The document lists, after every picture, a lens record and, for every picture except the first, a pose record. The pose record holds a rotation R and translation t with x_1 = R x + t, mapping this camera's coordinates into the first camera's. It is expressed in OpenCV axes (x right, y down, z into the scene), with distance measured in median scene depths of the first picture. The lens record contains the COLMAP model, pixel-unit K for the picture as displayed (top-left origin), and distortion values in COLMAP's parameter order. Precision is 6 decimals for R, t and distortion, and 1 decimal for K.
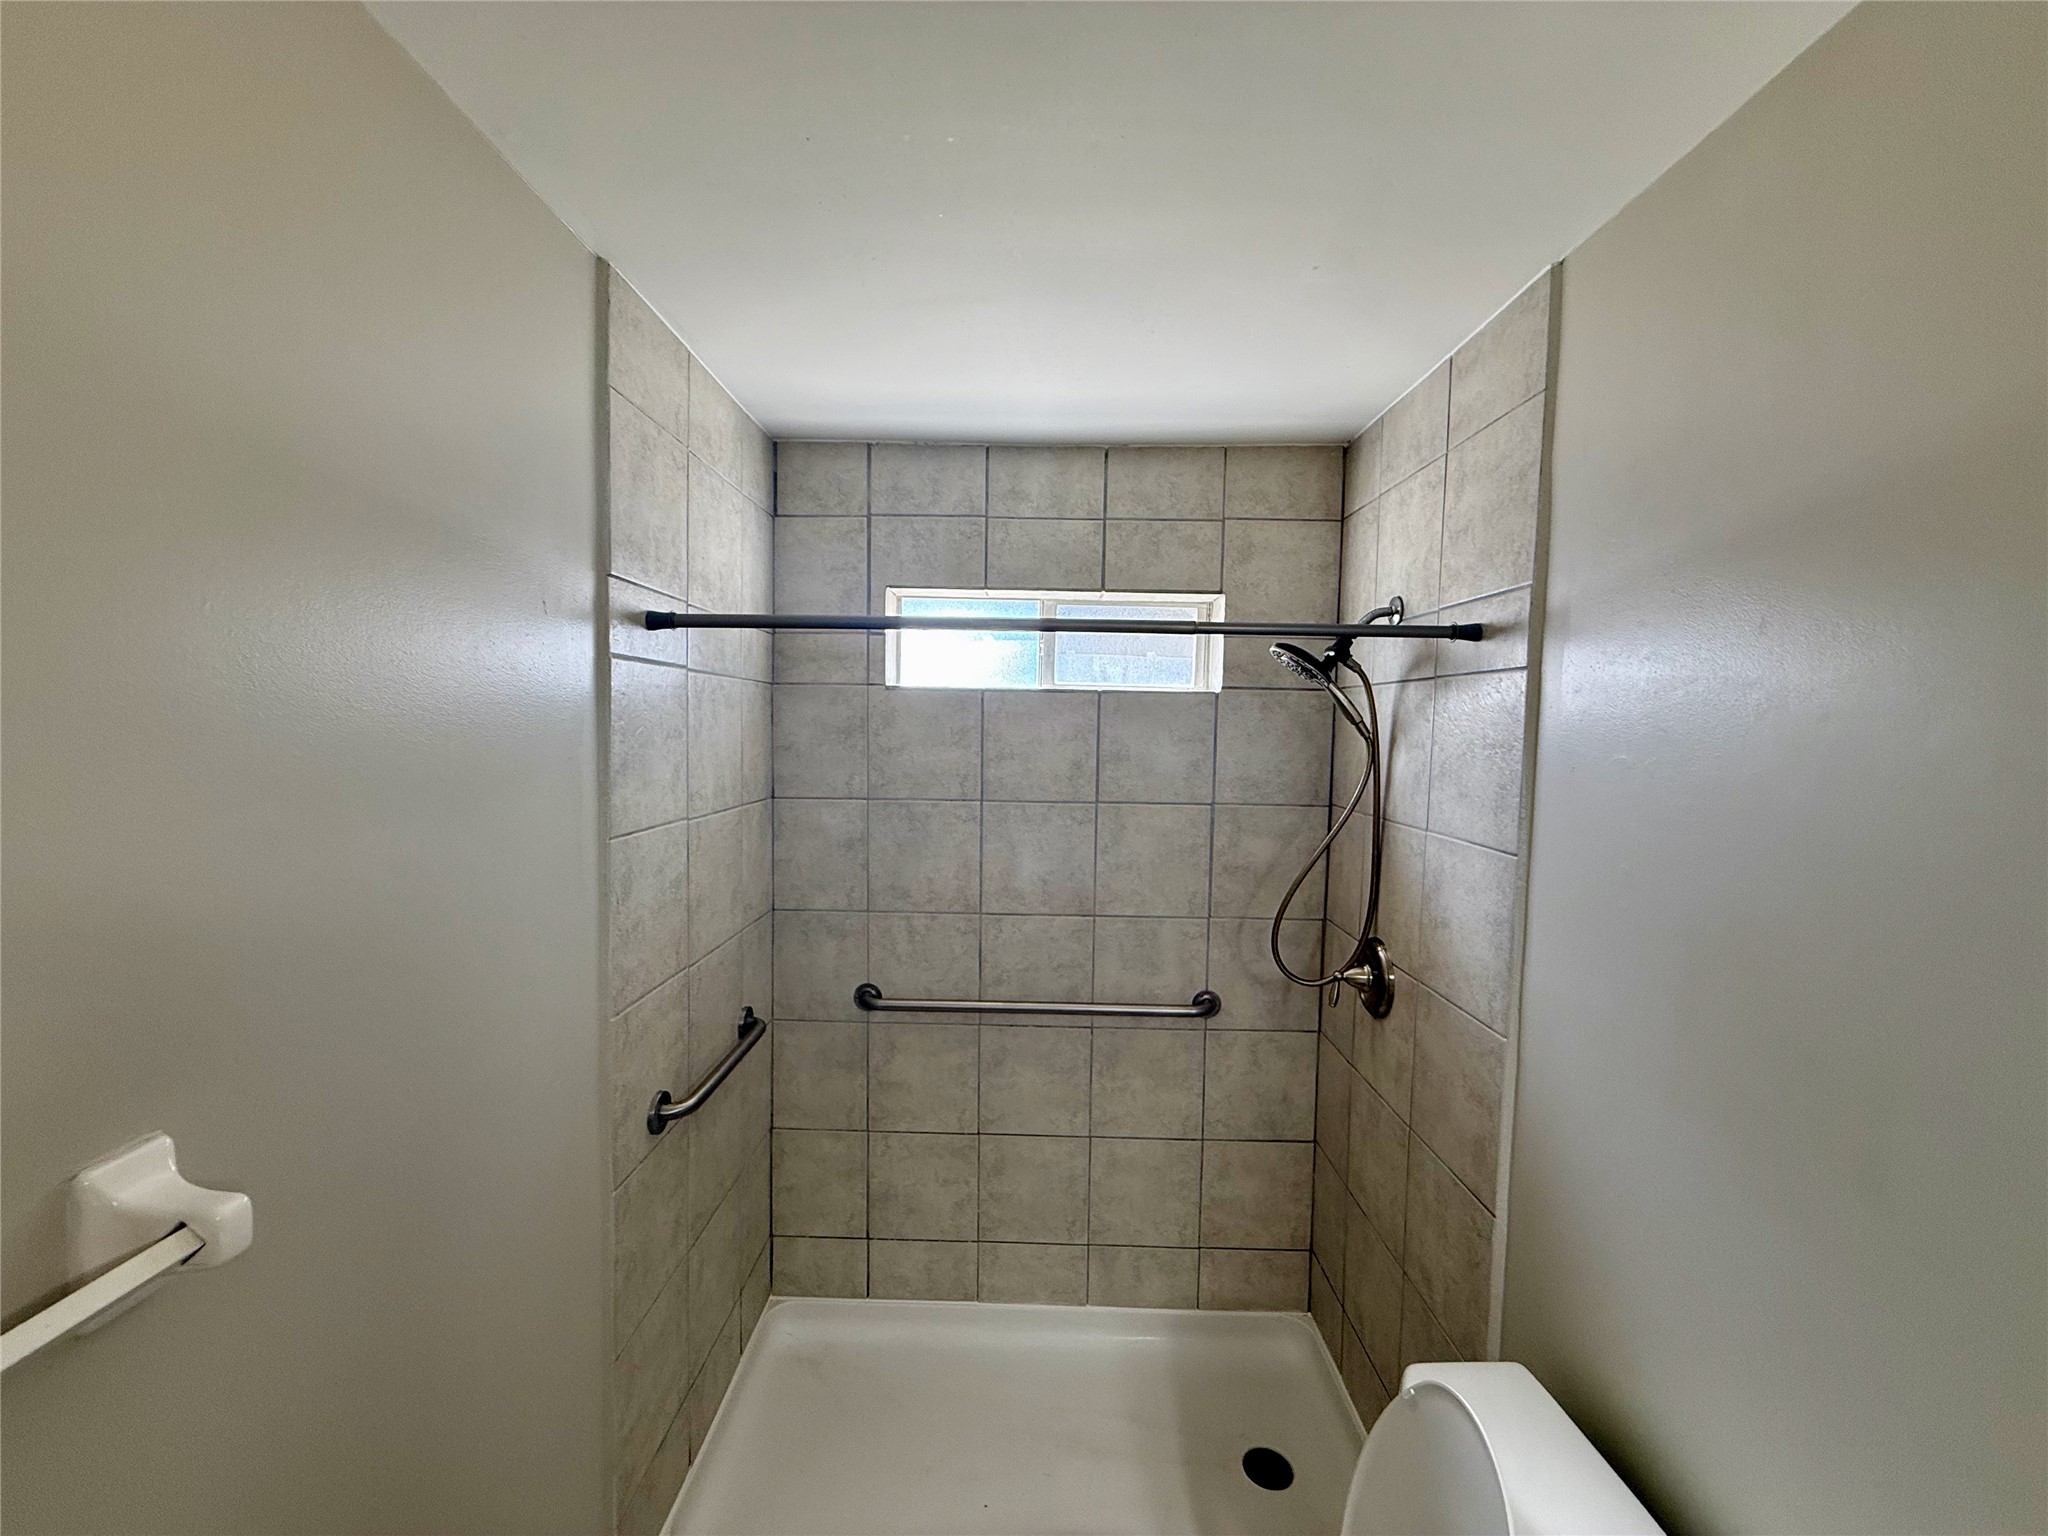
lens RADIAL K [[817.0, 0, 1018.6], [0, 817.0, 770.4], [0, 0, 1]] dist [-0.001333, -0.000230]
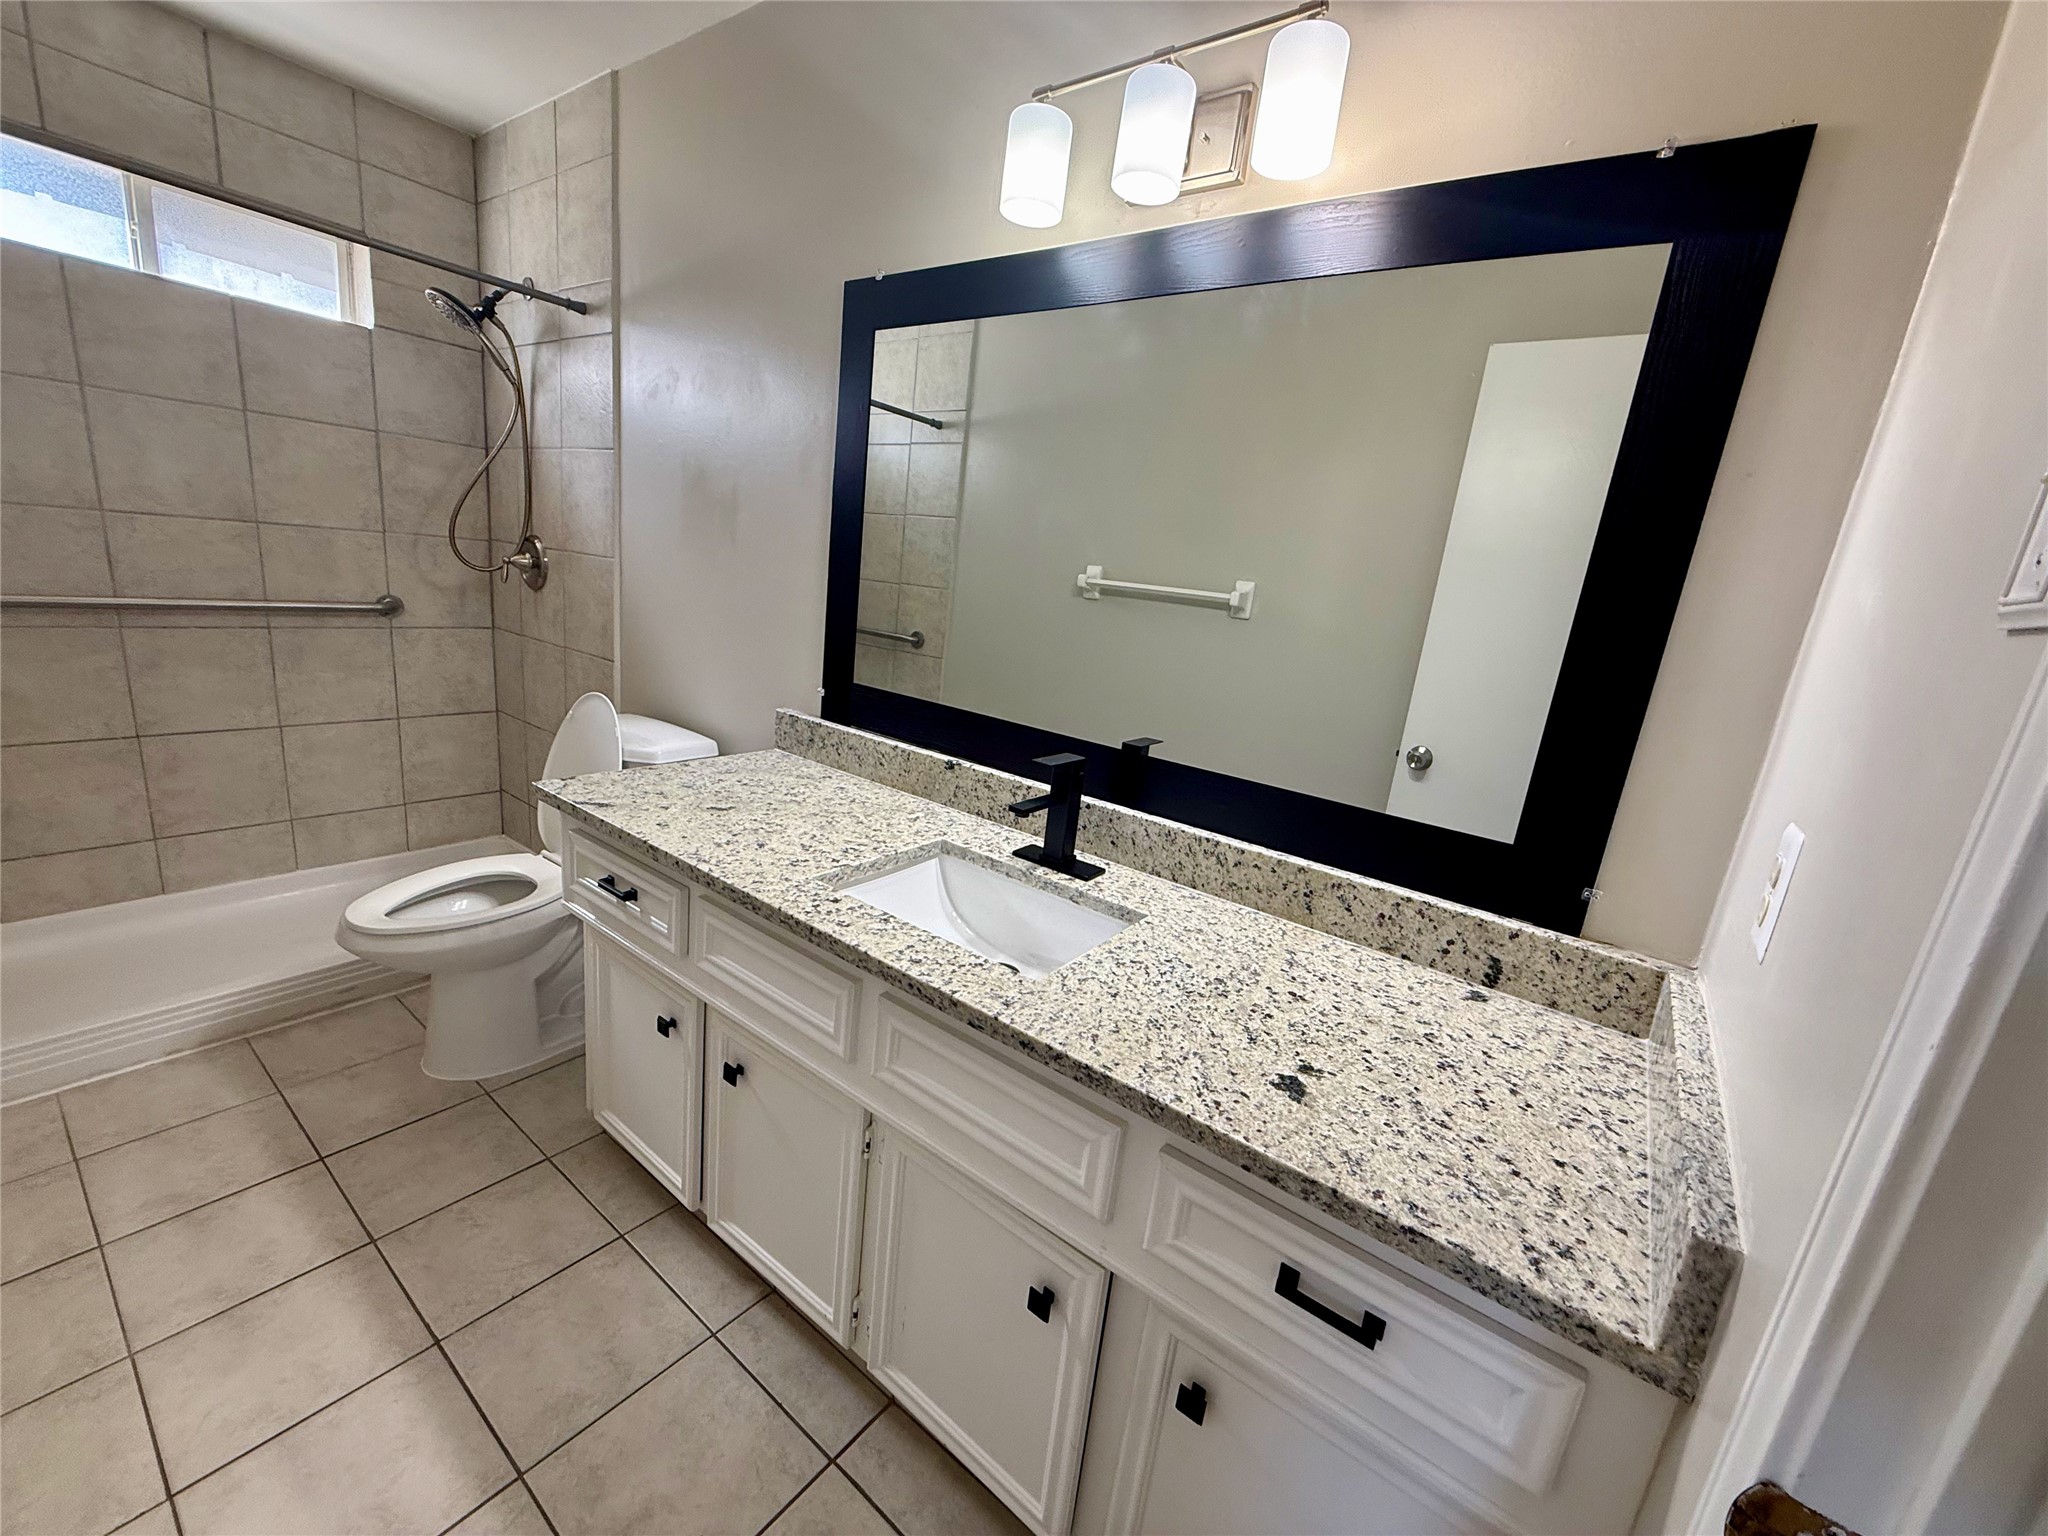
lens RADIAL K [[817.0, 0, 1021.4], [0, 817.0, 770.6], [0, 0, 1]] dist [-0.001333, -0.000230]
pose [[0.581503, -0.150767, 0.799452, -0.238231], [-0.050039, 0.974189, 0.220118, 0.214353], [-0.812004, -0.168003, 0.558950, -0.499610]]
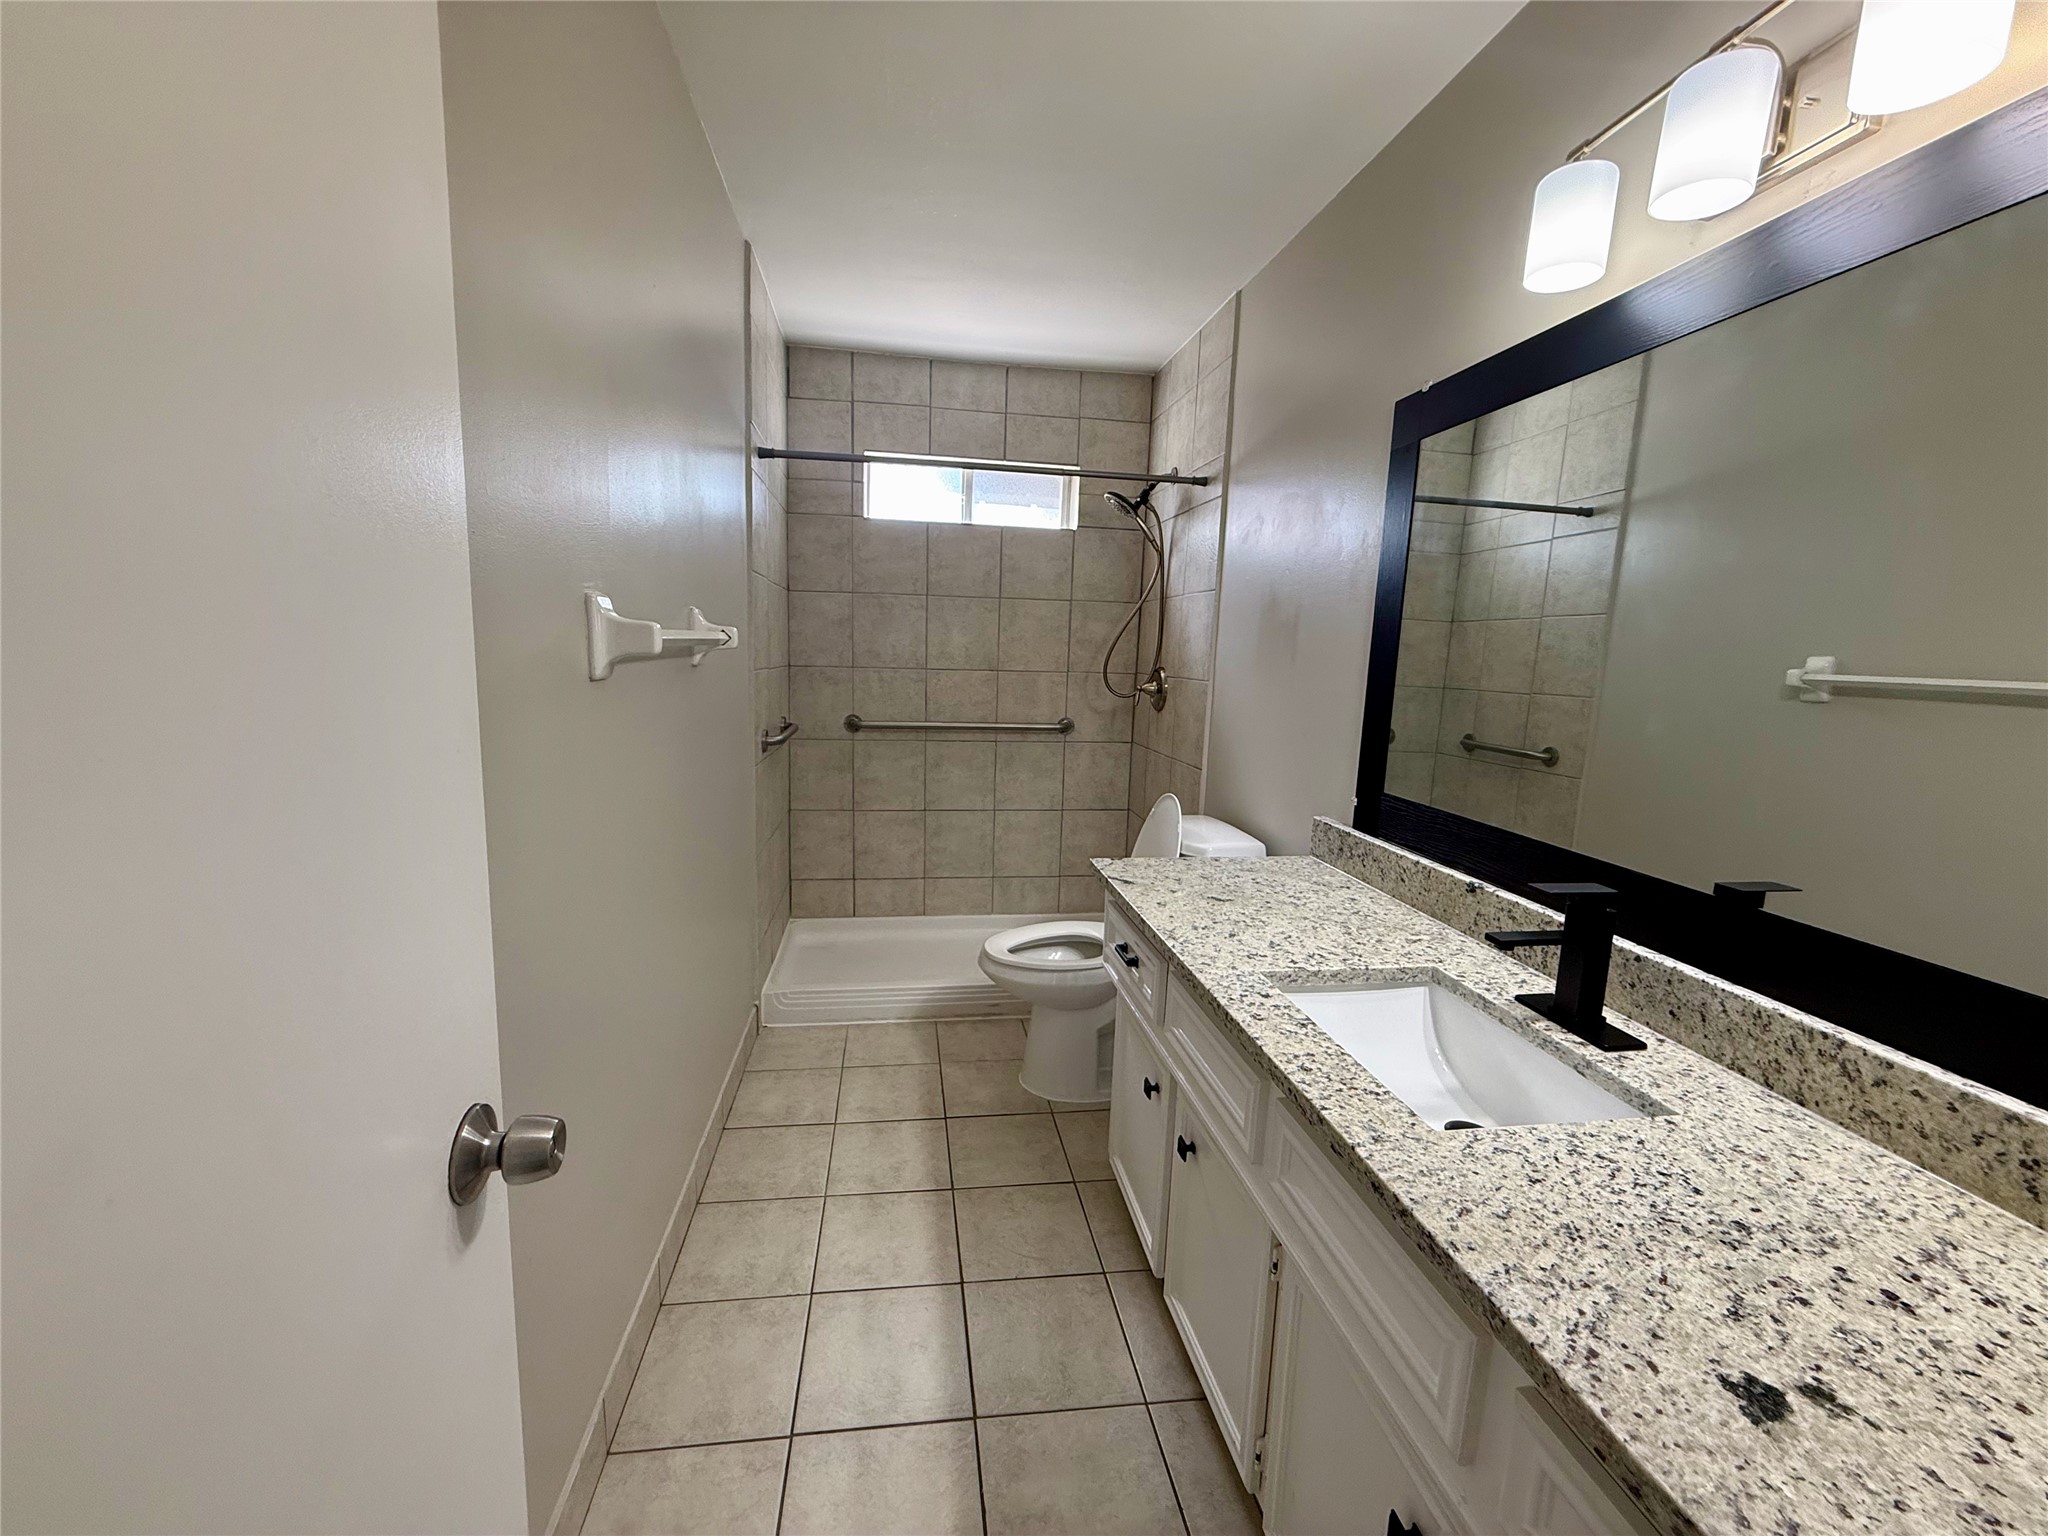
lens RADIAL K [[817.0, 0, 1016.3], [0, 817.0, 770.1], [0, 0, 1]] dist [-0.001333, -0.000230]
pose [[0.986060, -0.011171, 0.166018, -0.142020], [-0.004935, 0.995341, 0.096286, 0.222190], [-0.166320, -0.095763, 0.981411, -0.605039]]
